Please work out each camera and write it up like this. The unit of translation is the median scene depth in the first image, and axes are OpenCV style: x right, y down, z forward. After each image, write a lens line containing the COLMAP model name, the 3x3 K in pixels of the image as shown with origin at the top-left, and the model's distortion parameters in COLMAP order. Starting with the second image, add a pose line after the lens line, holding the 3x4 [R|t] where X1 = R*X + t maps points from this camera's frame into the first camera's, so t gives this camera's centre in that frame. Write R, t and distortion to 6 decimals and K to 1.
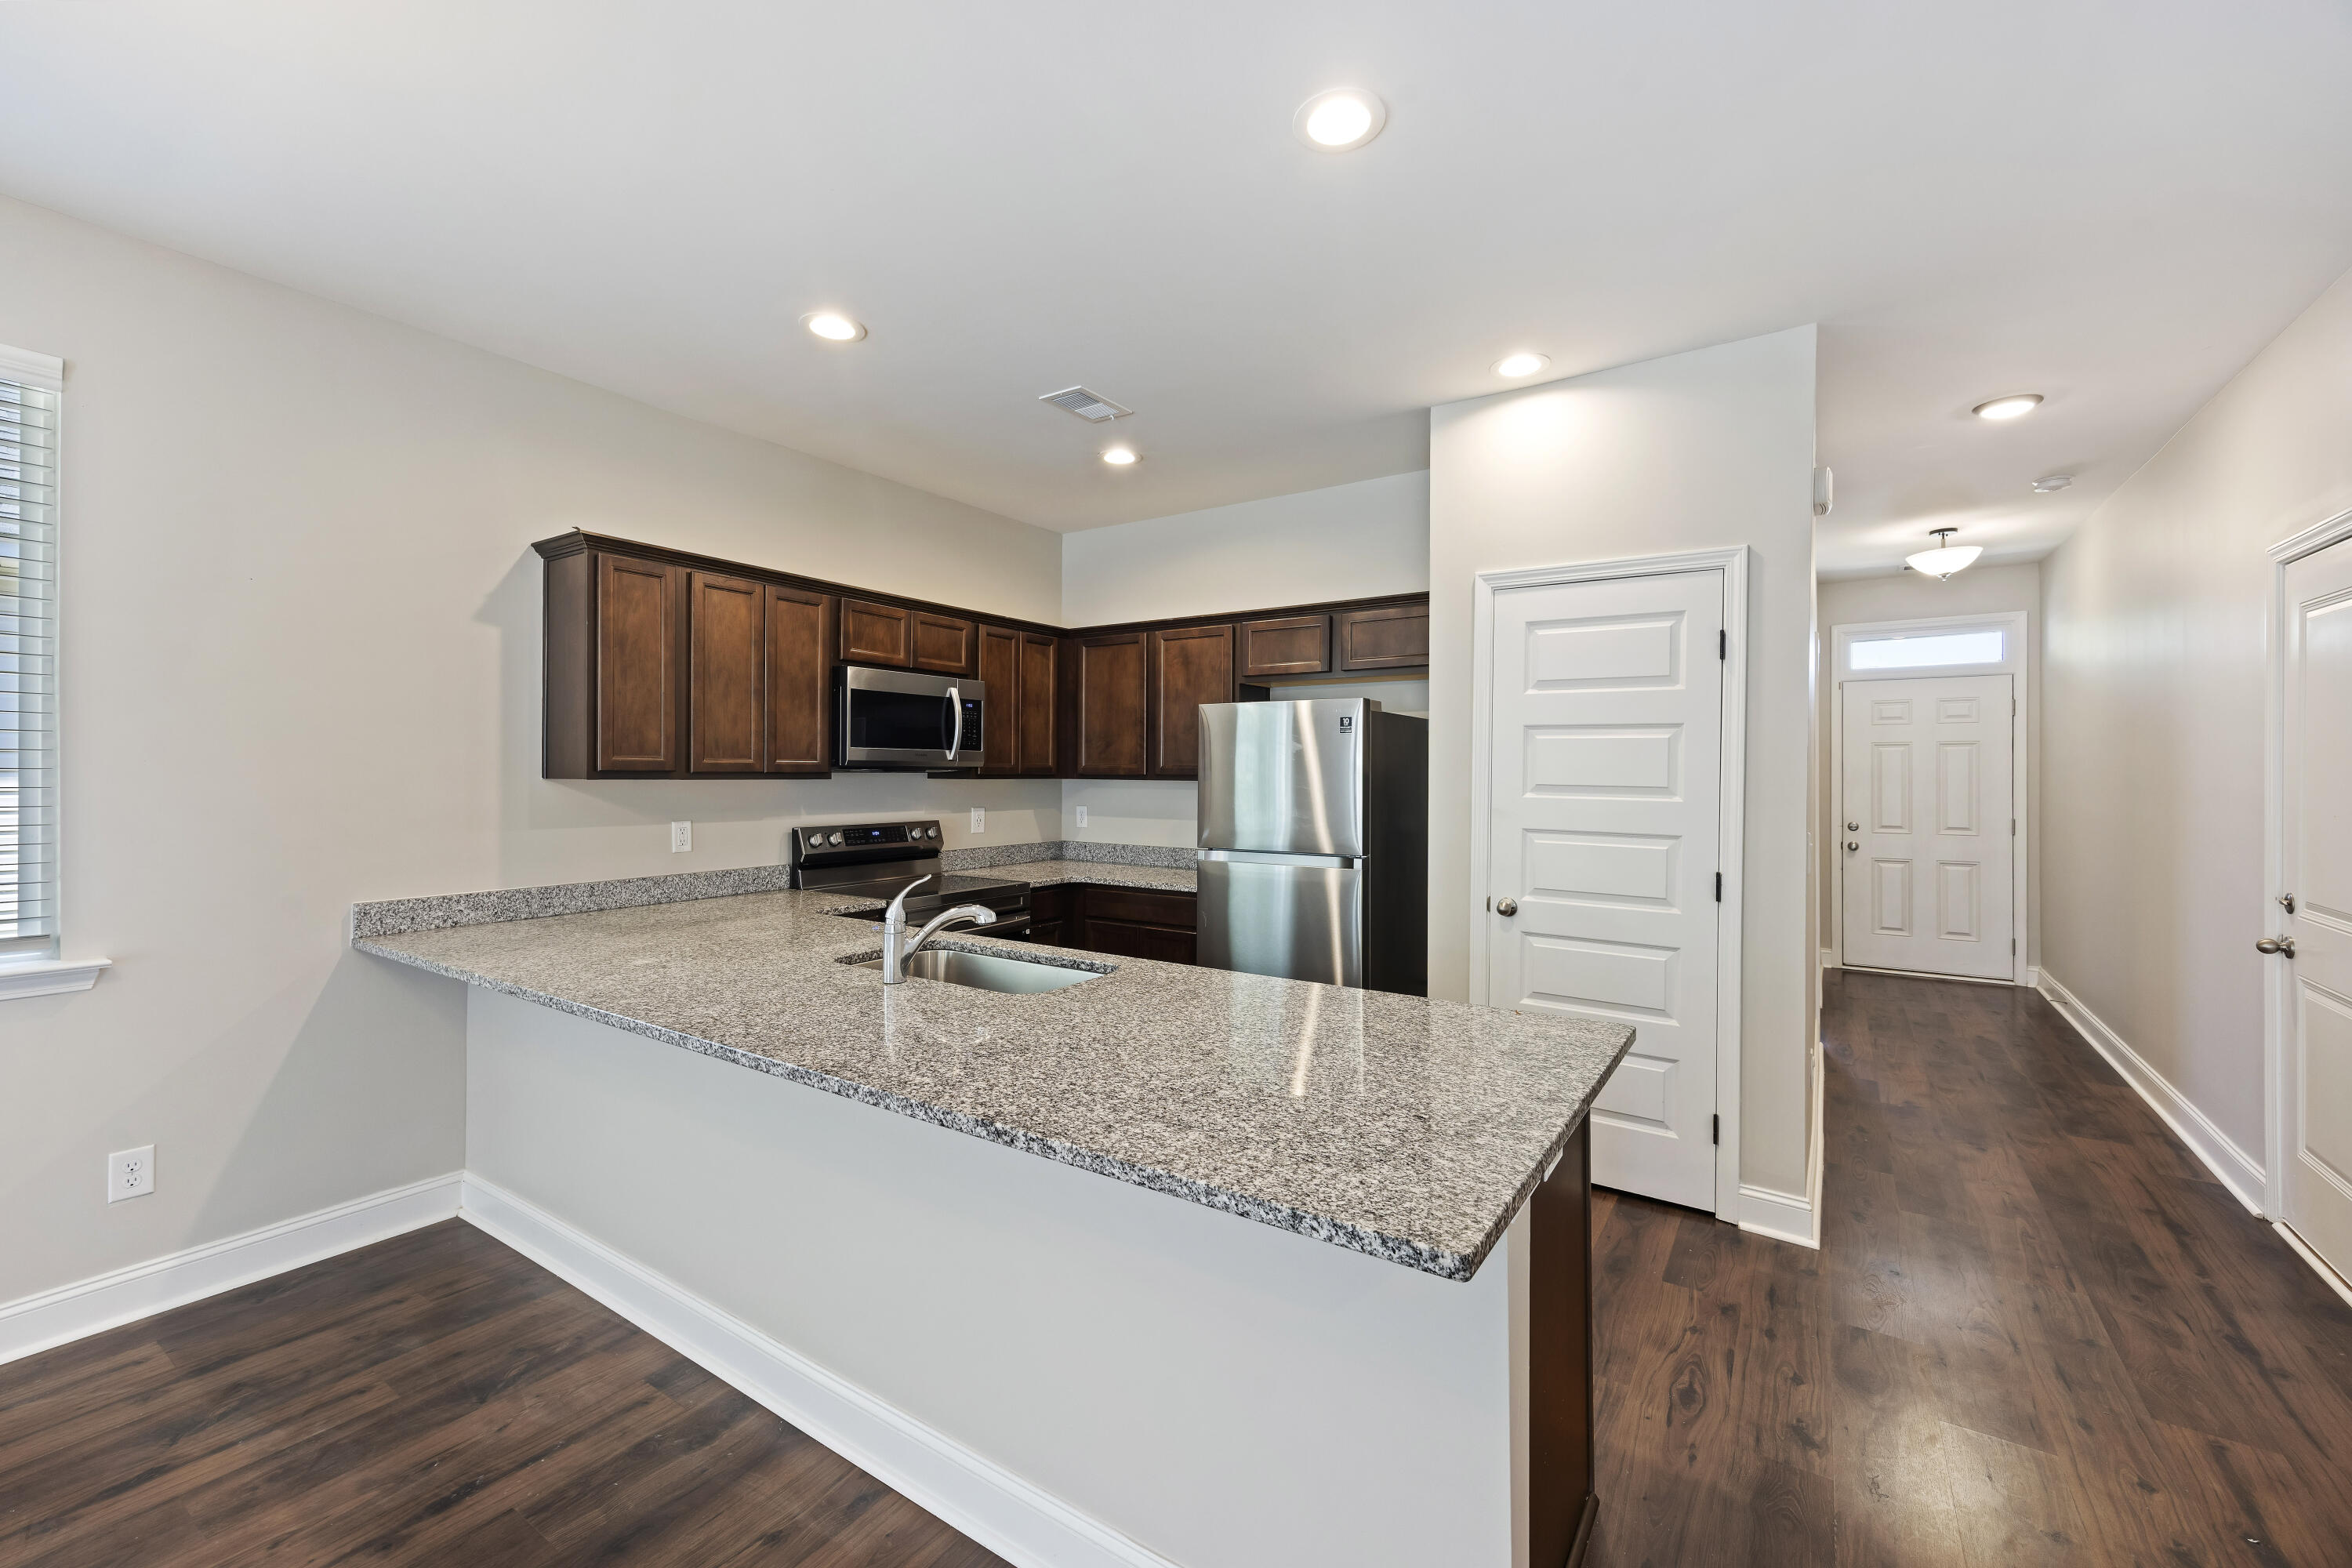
lens RADIAL K [[947.1, 0, 1180.0], [0, 947.1, 774.4], [0, 0, 1]] dist [0.007936, -0.000844]
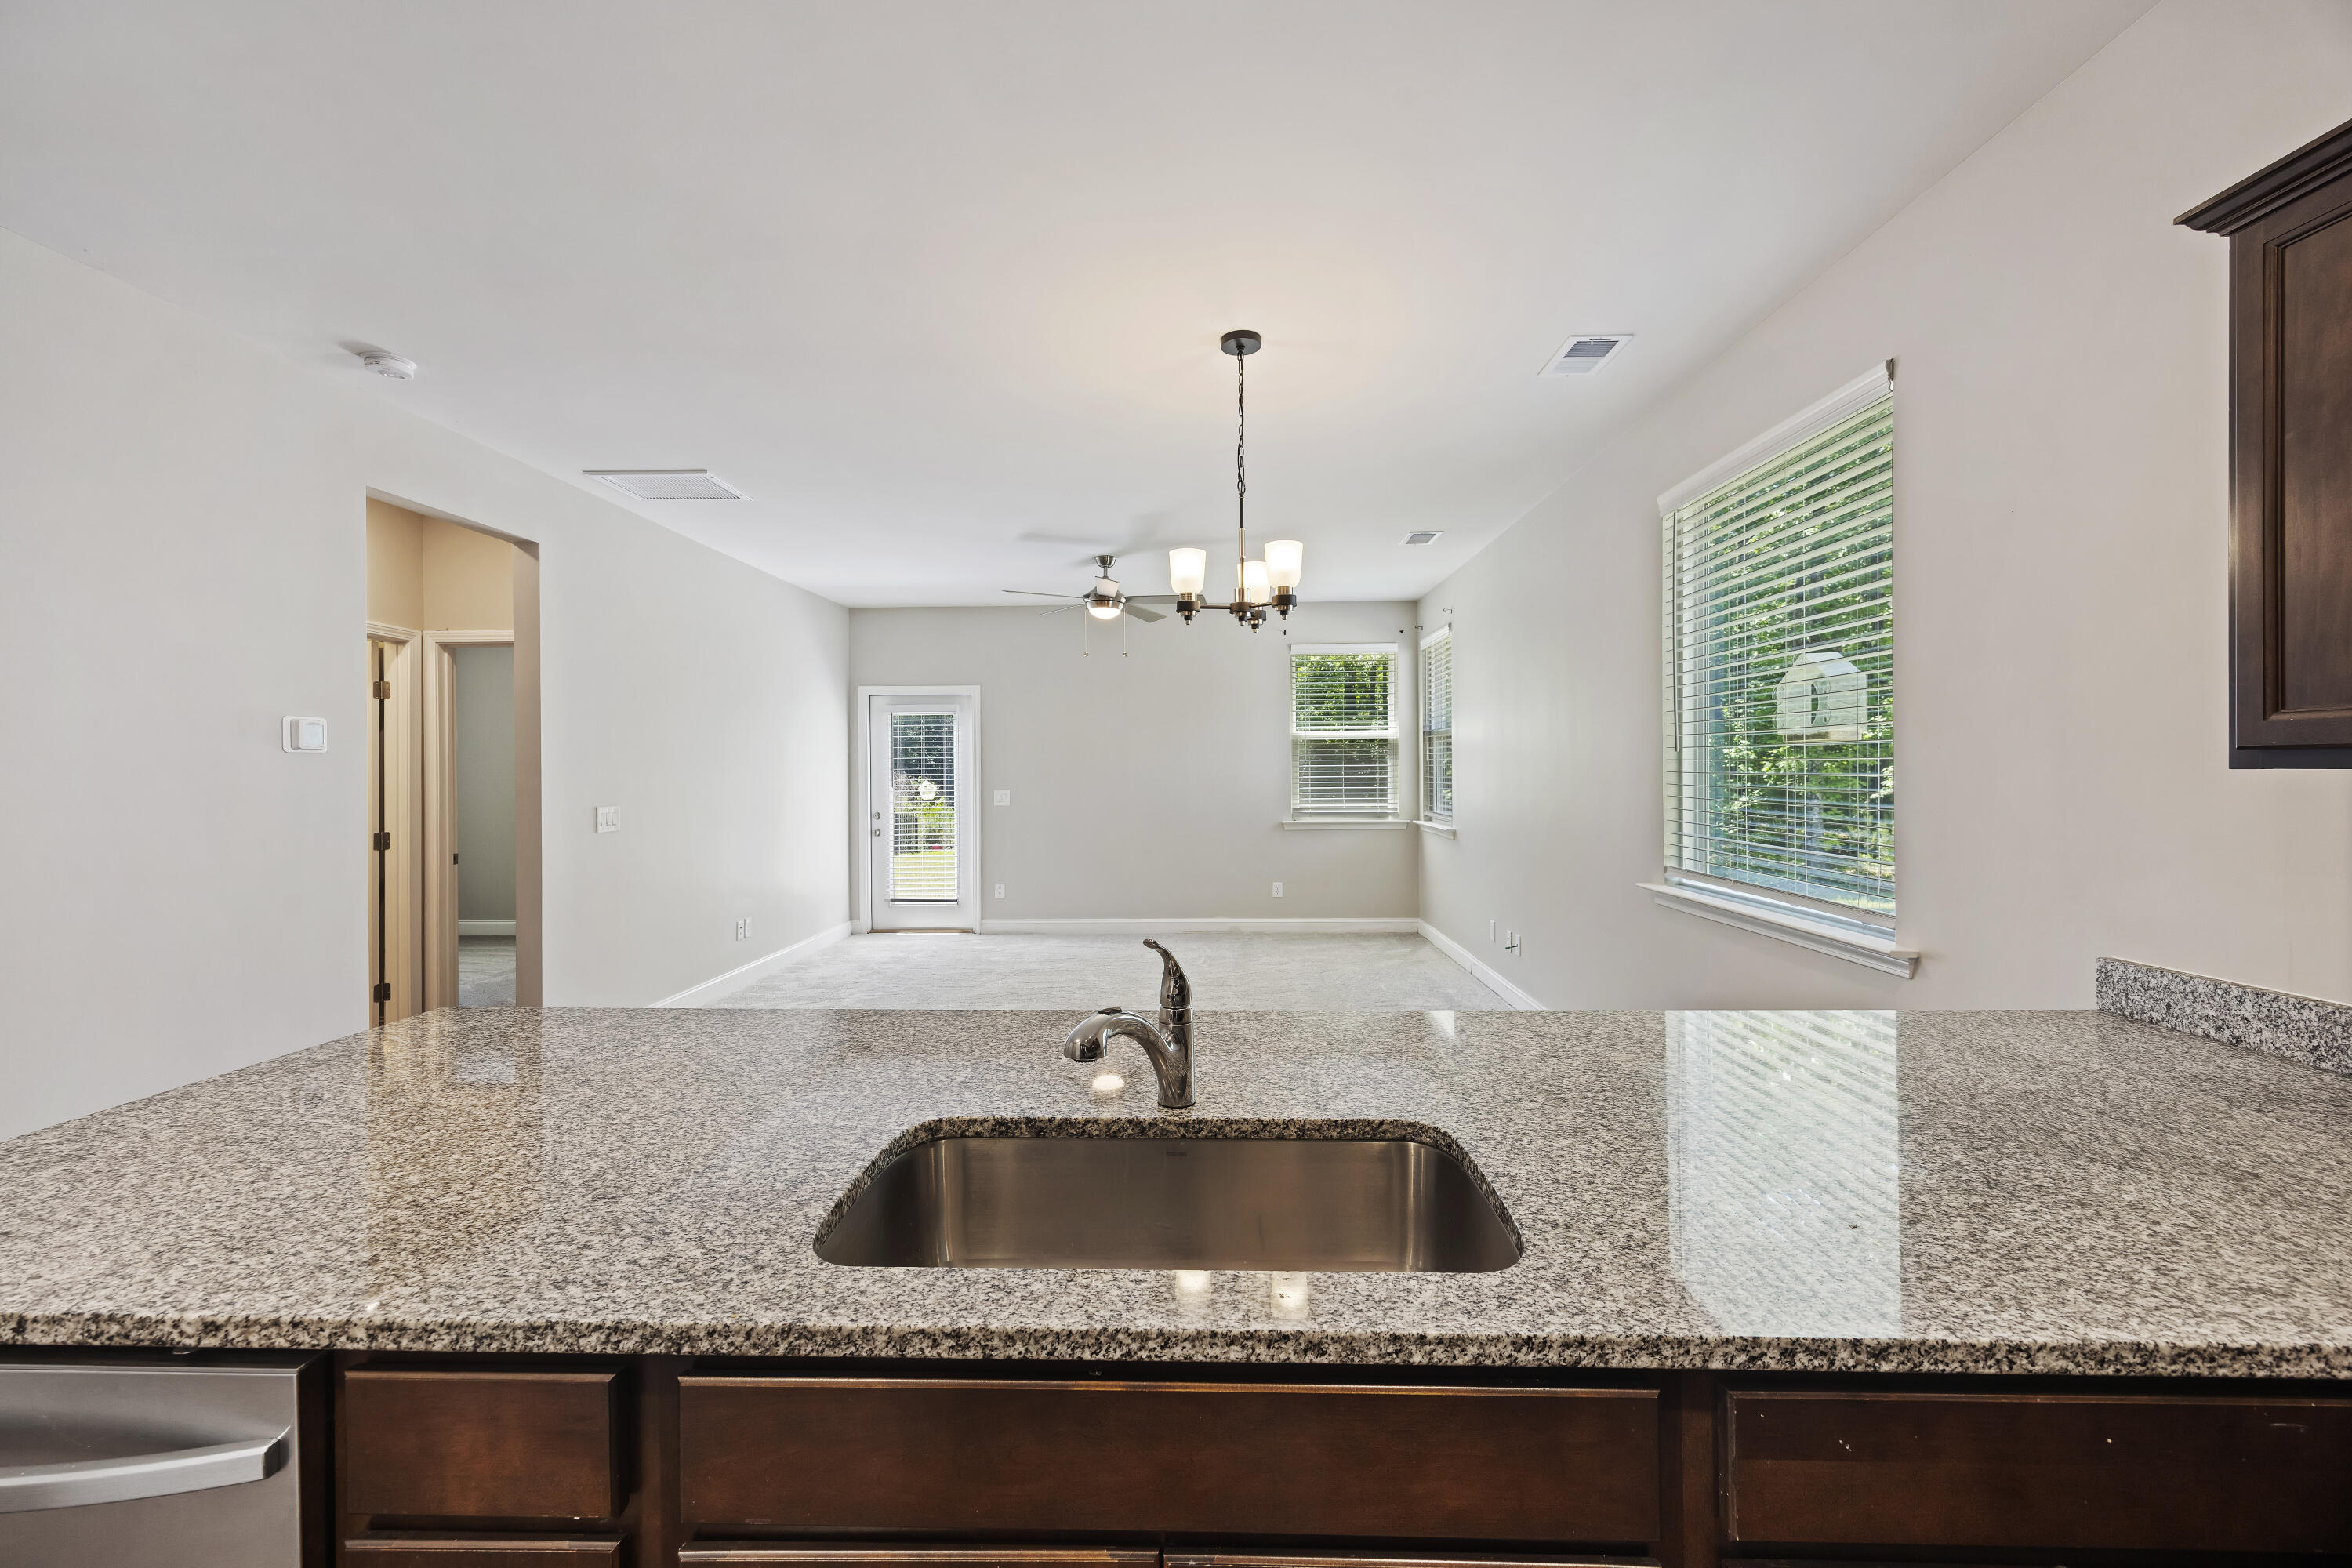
lens RADIAL K [[925.6, 0, 1178.2], [0, 925.6, 774.1], [0, 0, 1]] dist [0.001608, -0.000448]
pose [[-0.845346, 0.005153, -0.534195, 0.009948], [0.003356, 0.999985, 0.004336, 0.004612], [0.534209, 0.001873, -0.845350, 0.995720]]
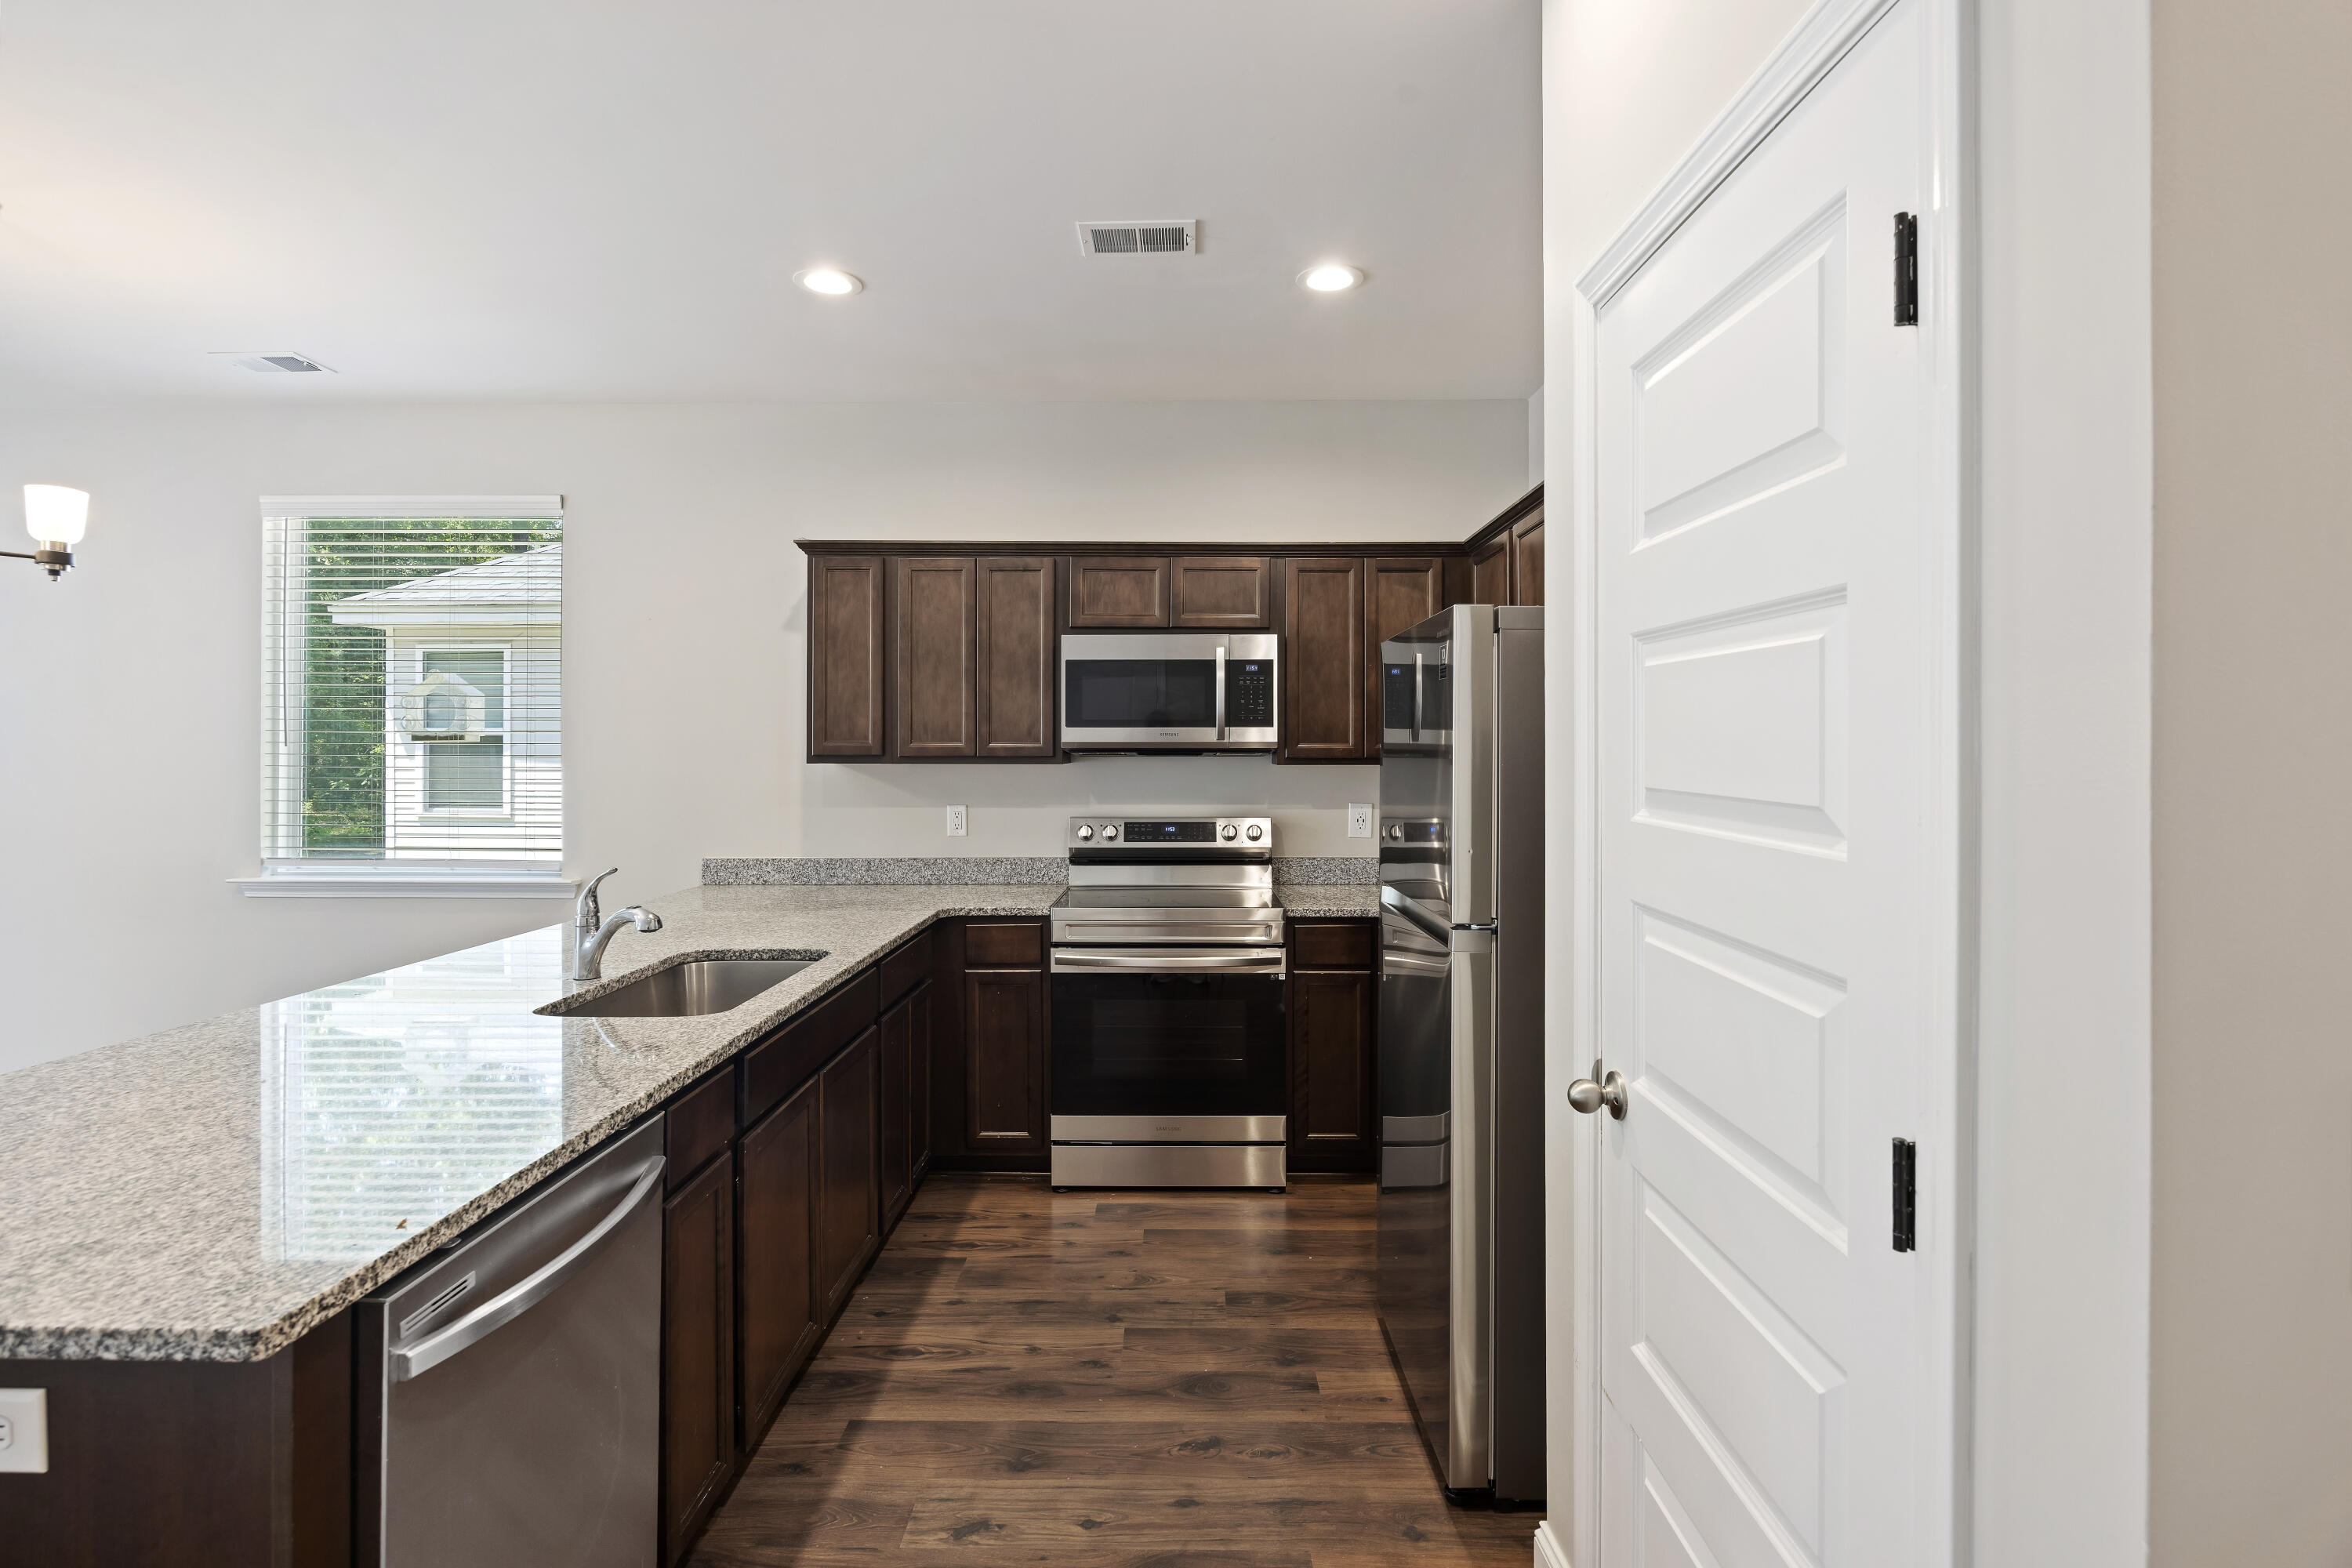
lens RADIAL K [[1106.8, 0, 1172.0], [0, 1106.8, 750.0], [0, 0, 1]] dist [-0.013101, 0.000607]
pose [[0.550397, -0.006363, -0.834879, 0.621743], [-0.001666, 0.999961, -0.008719, 0.000351], [0.834901, 0.006190, 0.550365, 0.584082]]
